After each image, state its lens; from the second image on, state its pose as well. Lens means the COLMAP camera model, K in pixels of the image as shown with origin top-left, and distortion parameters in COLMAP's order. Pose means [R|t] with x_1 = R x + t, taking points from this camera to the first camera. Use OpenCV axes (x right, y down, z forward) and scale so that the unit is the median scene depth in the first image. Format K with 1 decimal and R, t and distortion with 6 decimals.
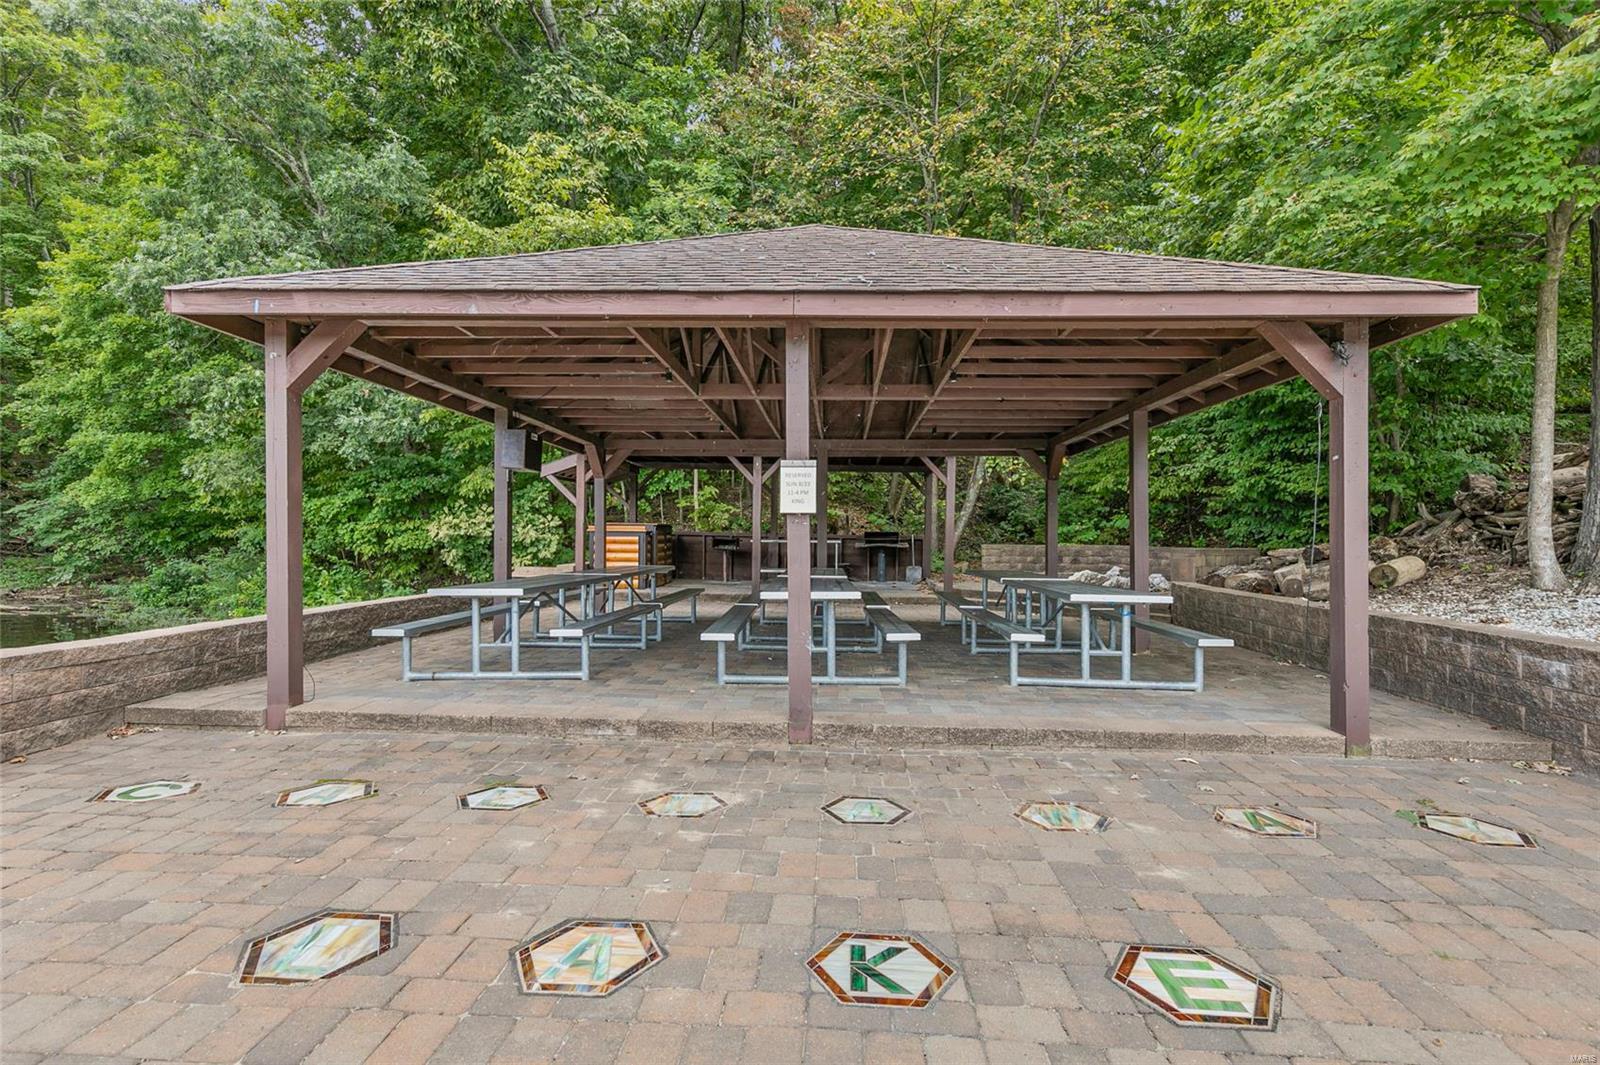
lens RADIAL K [[752.5, 0, 797.8], [0, 752.5, 534.6], [0, 0, 1]] dist [0.004704, 0.001632]
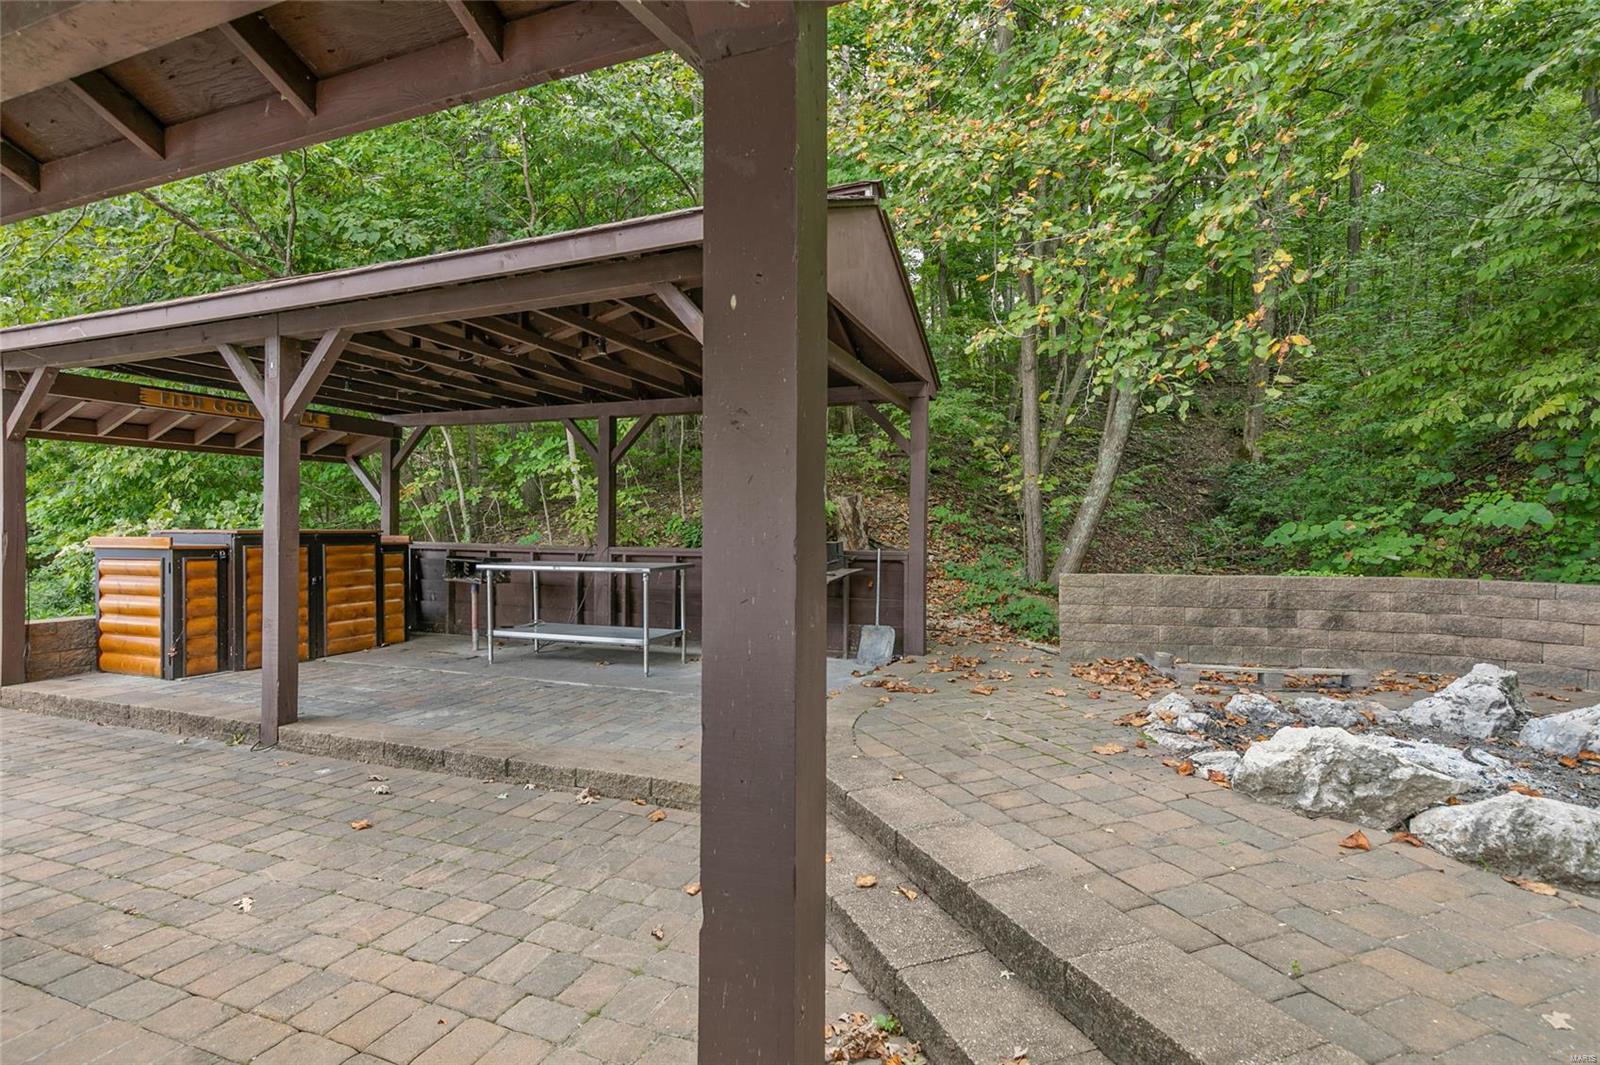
lens RADIAL K [[752.5, 0, 803.9], [0, 752.5, 535.0], [0, 0, 1]] dist [0.004704, 0.001632]
pose [[0.952449, -0.000458, -0.304698, 0.237492], [0.002647, 0.999974, 0.006772, -0.009346], [0.304687, -0.007256, 0.952425, 0.585196]]
